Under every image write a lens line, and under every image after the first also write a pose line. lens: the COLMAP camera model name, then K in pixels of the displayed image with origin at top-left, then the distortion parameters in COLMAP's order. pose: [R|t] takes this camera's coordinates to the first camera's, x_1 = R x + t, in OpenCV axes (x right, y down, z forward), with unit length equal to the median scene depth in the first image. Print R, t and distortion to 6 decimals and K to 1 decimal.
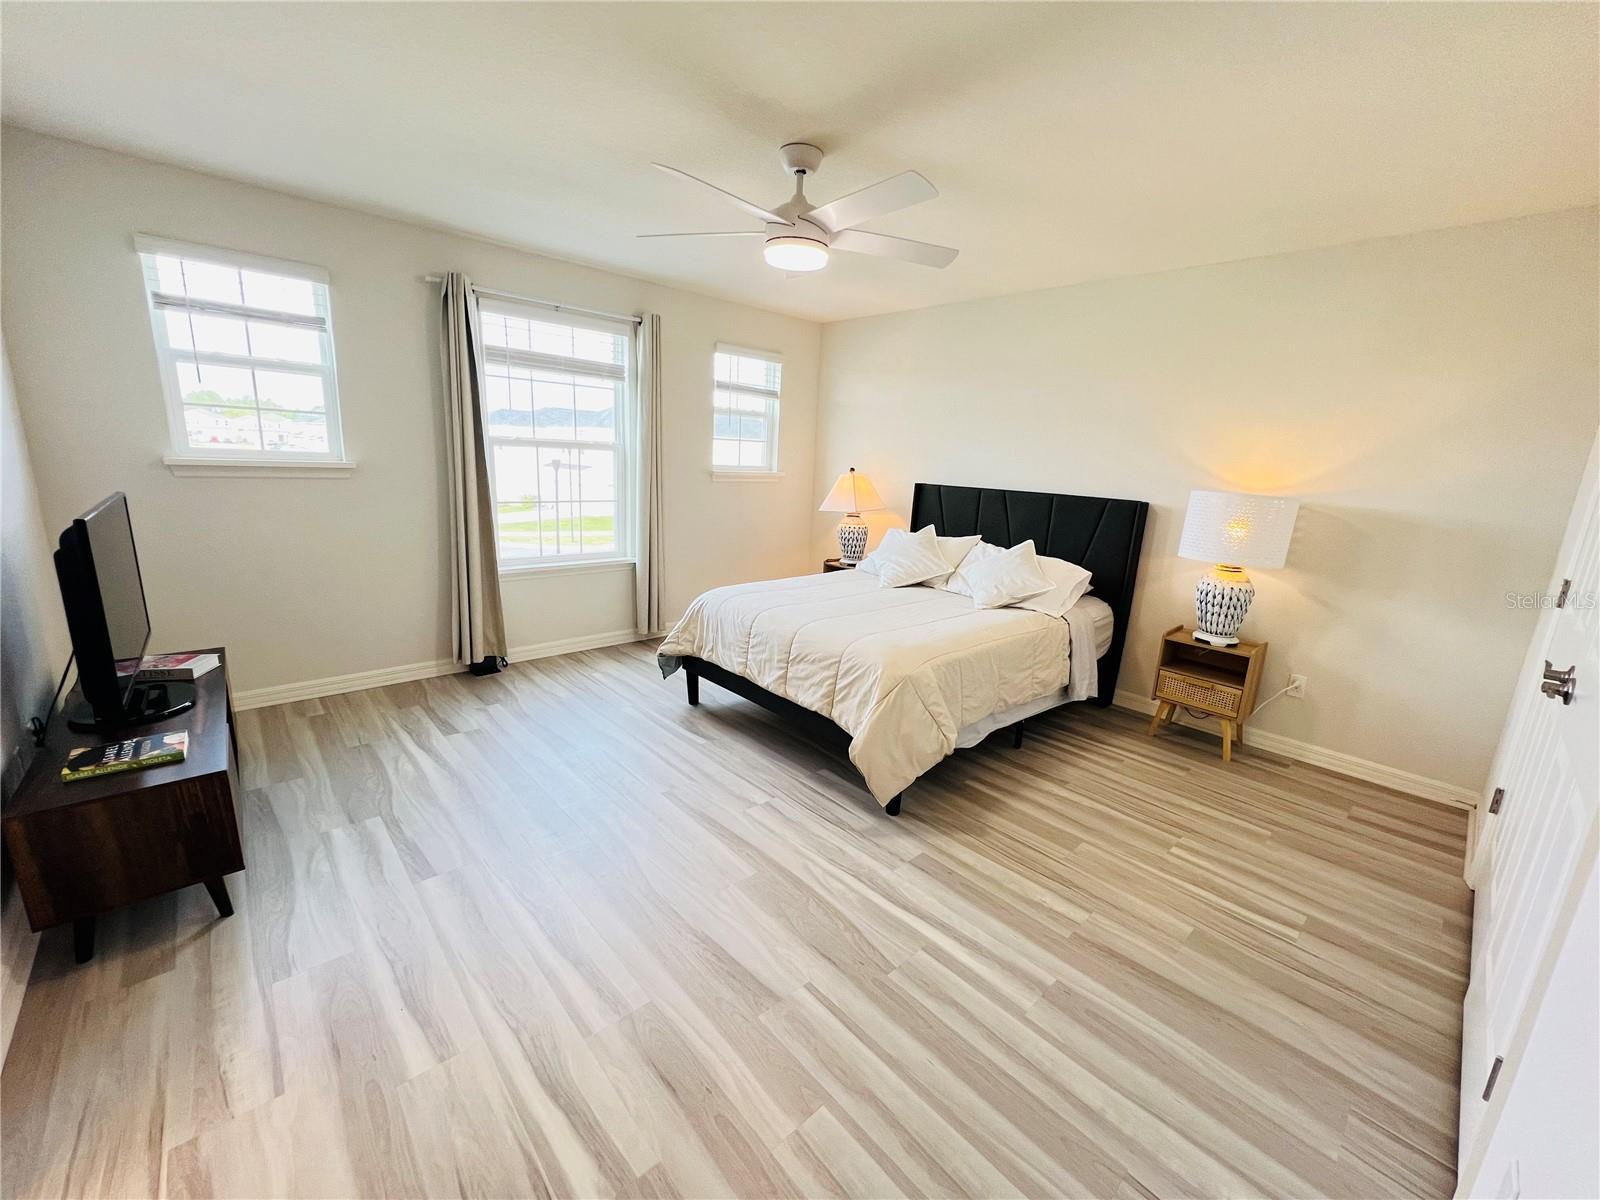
lens RADIAL K [[641.5, 0, 802.6], [0, 641.5, 599.4], [0, 0, 1]] dist [-0.000819, -0.000007]
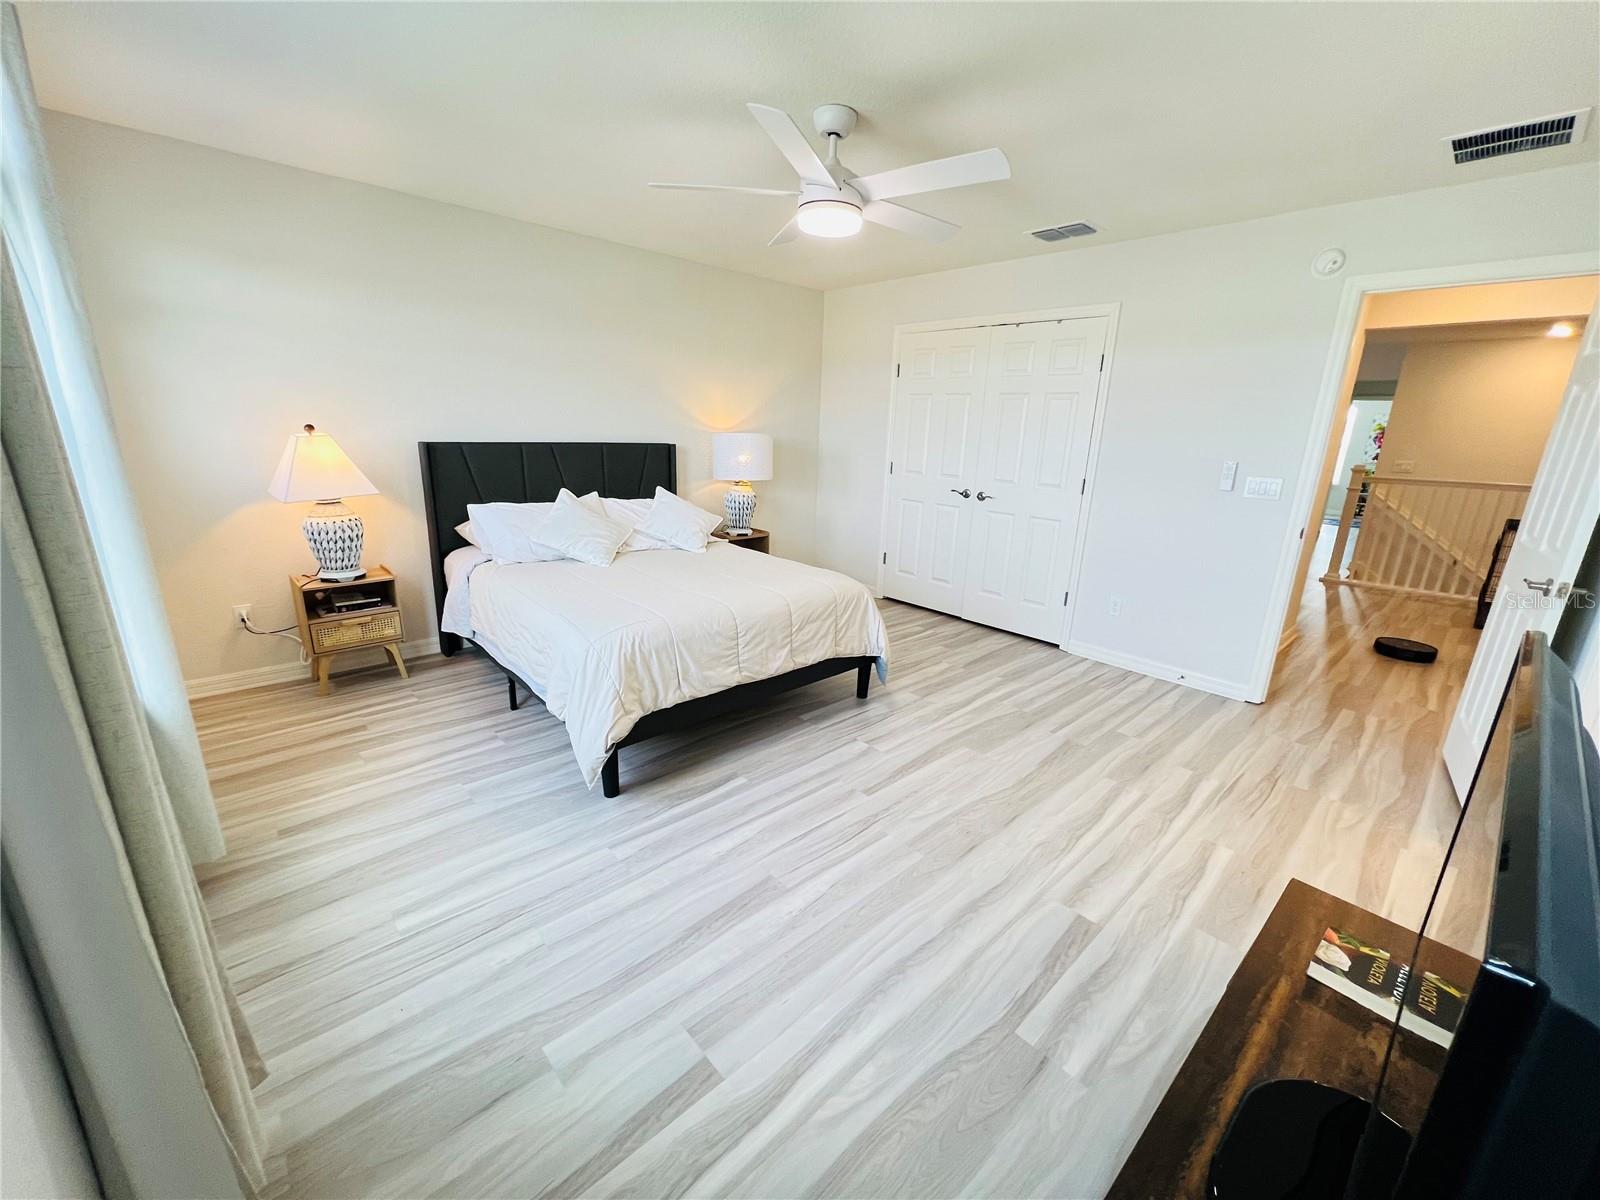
lens RADIAL K [[641.5, 0, 802.6], [0, 641.5, 599.4], [0, 0, 1]] dist [-0.000819, -0.000007]
pose [[-0.003435, -0.309578, 0.950868, -1.038238], [0.187819, 0.933752, 0.304684, -0.275899], [-0.982198, 0.179638, 0.054937, 1.002448]]
